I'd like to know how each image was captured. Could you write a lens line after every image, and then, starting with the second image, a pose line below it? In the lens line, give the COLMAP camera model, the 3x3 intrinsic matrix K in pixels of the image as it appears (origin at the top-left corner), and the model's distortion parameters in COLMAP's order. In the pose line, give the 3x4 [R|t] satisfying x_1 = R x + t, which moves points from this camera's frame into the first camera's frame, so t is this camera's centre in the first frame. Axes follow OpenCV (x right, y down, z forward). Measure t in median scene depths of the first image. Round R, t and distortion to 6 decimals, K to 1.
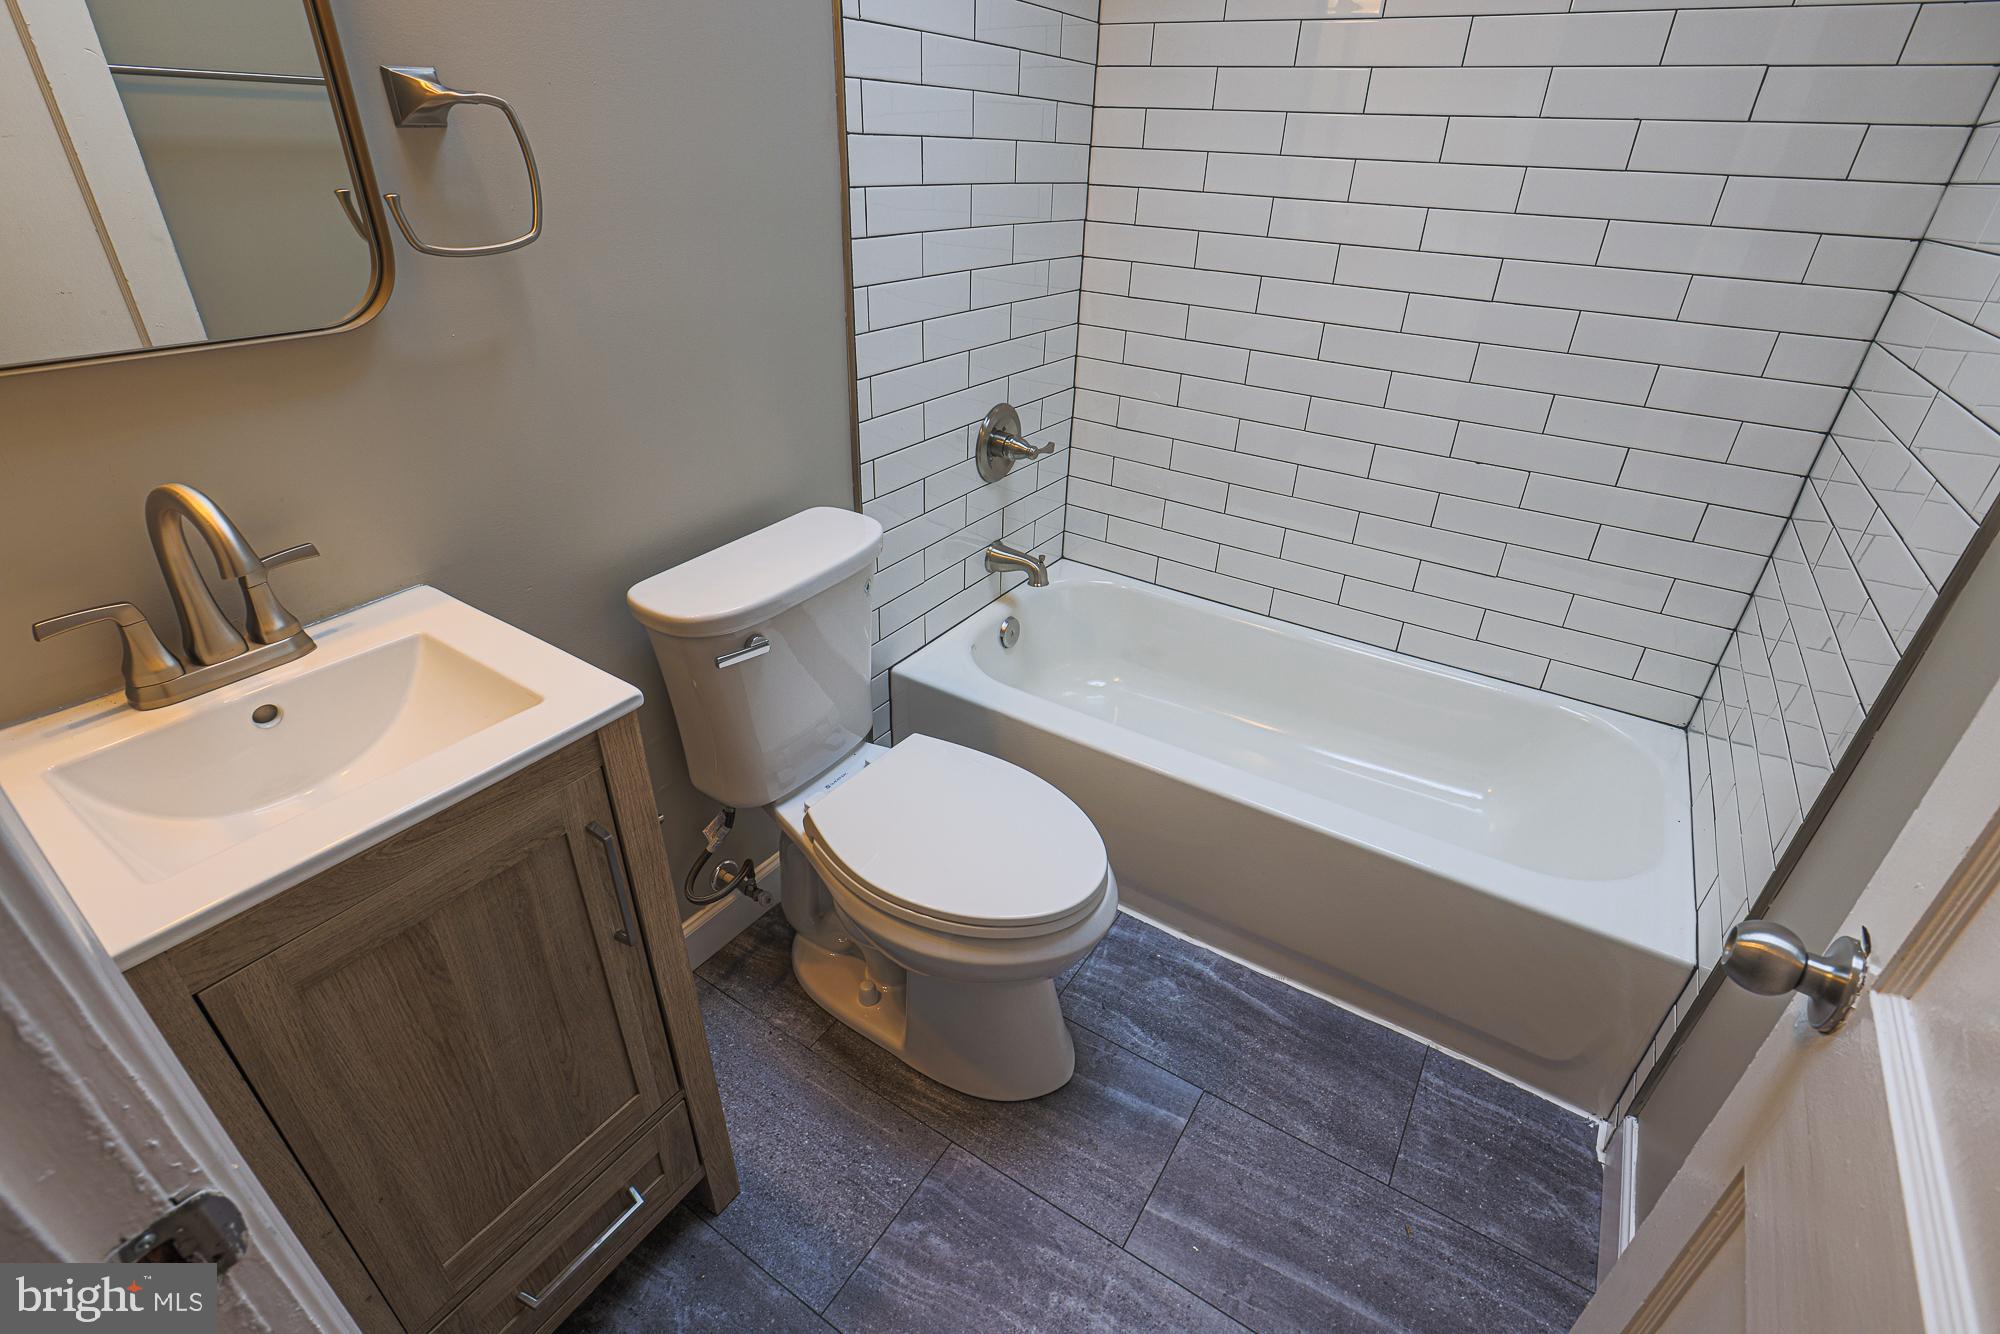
lens RADIAL K [[915.6, 0, 1005.5], [0, 915.6, 658.4], [0, 0, 1]] dist [-0.062261, 0.027145]
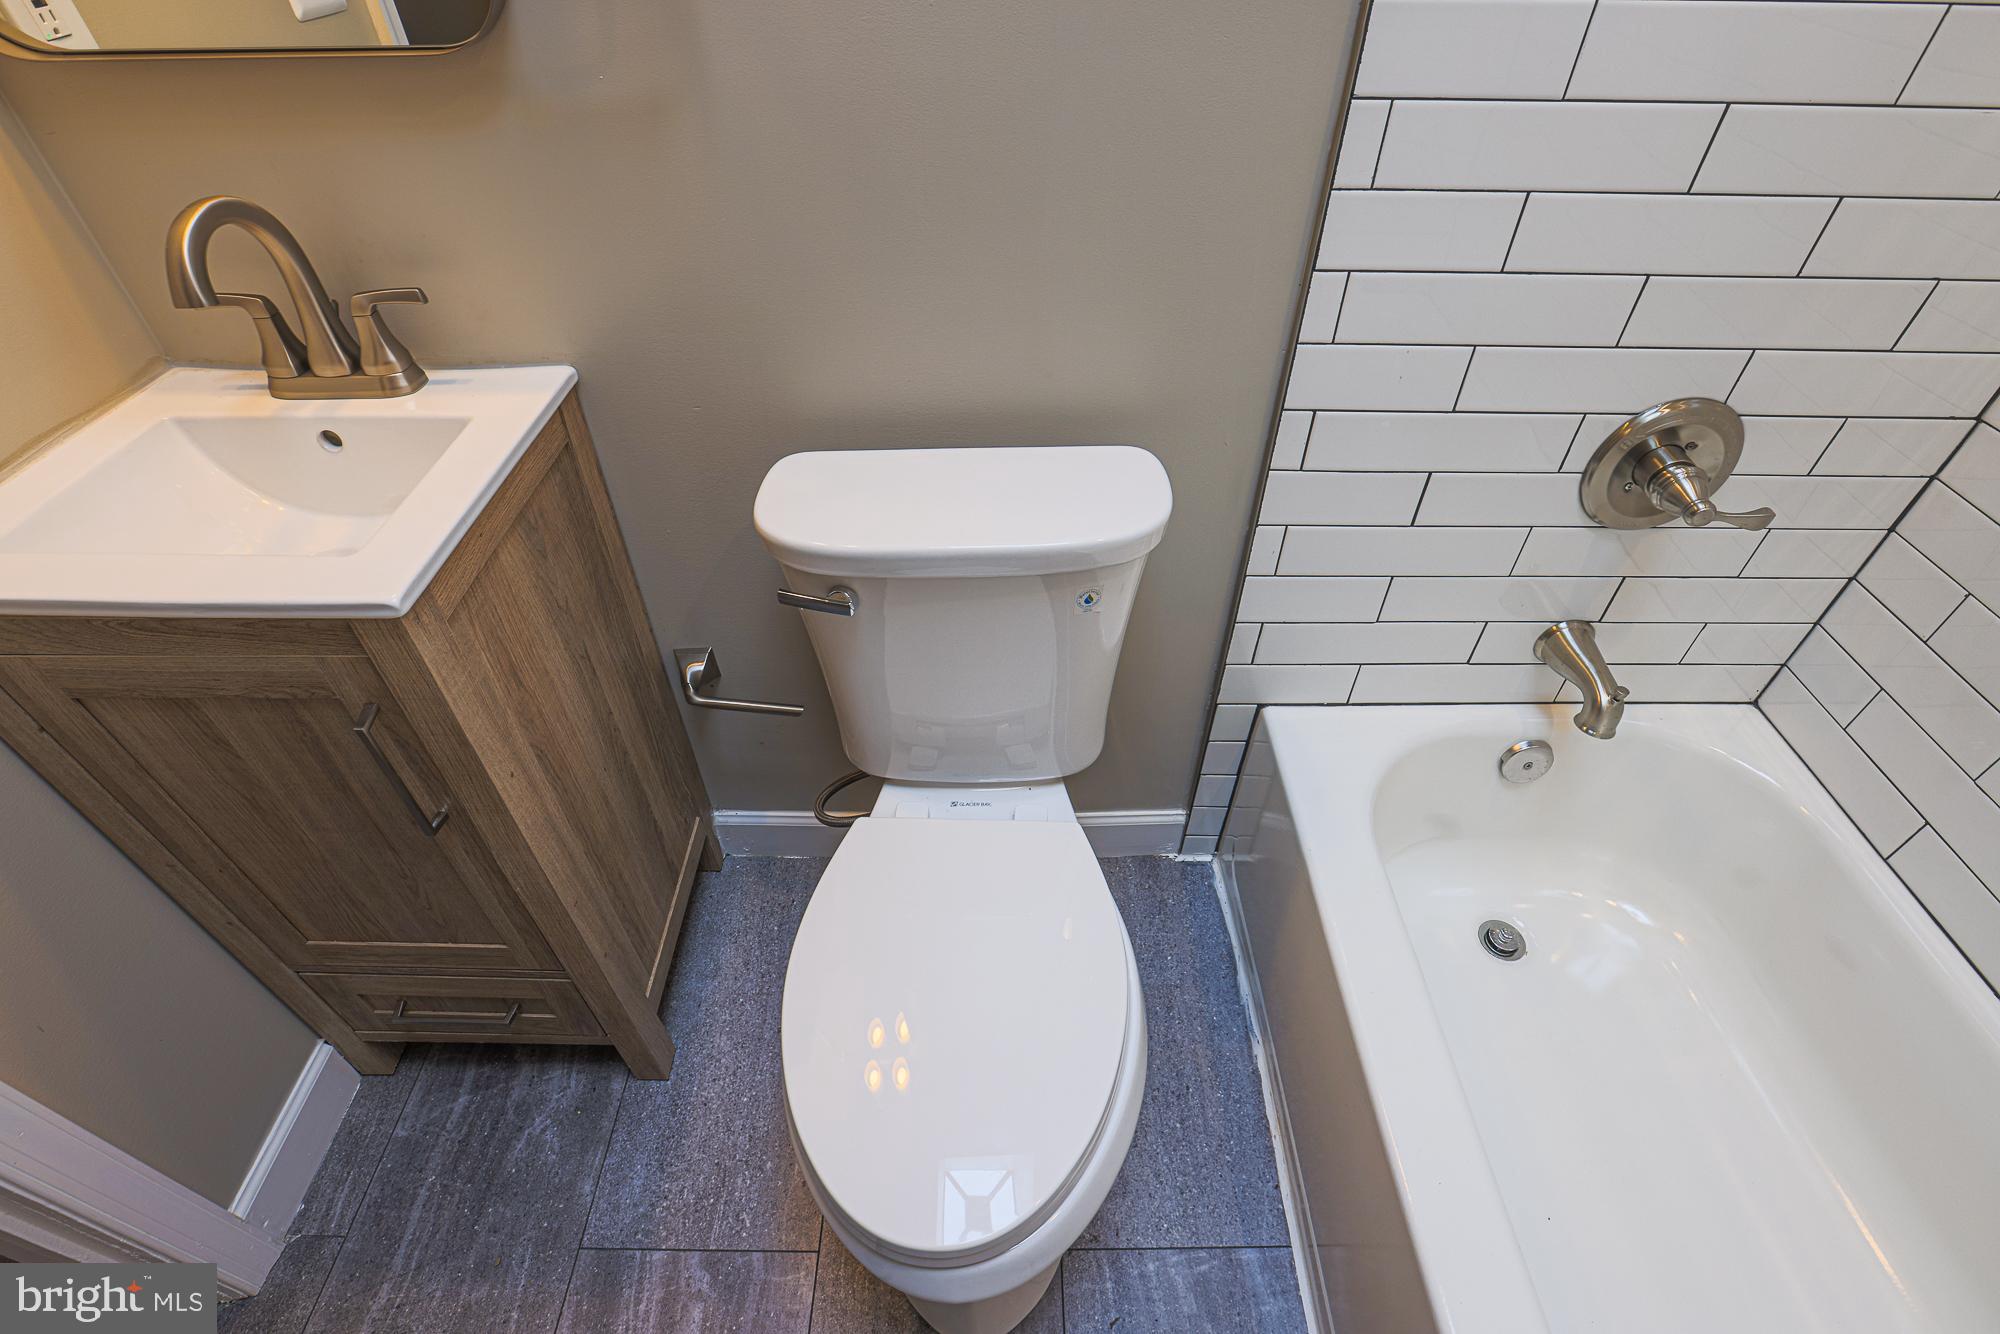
lens RADIAL K [[915.6, 0, 1005.5], [0, 915.6, 658.4], [0, 0, 1]] dist [-0.062261, 0.027145]
pose [[0.542093, 0.542492, -0.641746, 0.204626], [-0.398437, 0.838325, 0.372101, -0.214242], [0.739853, 0.053982, 0.670599, 0.452602]]
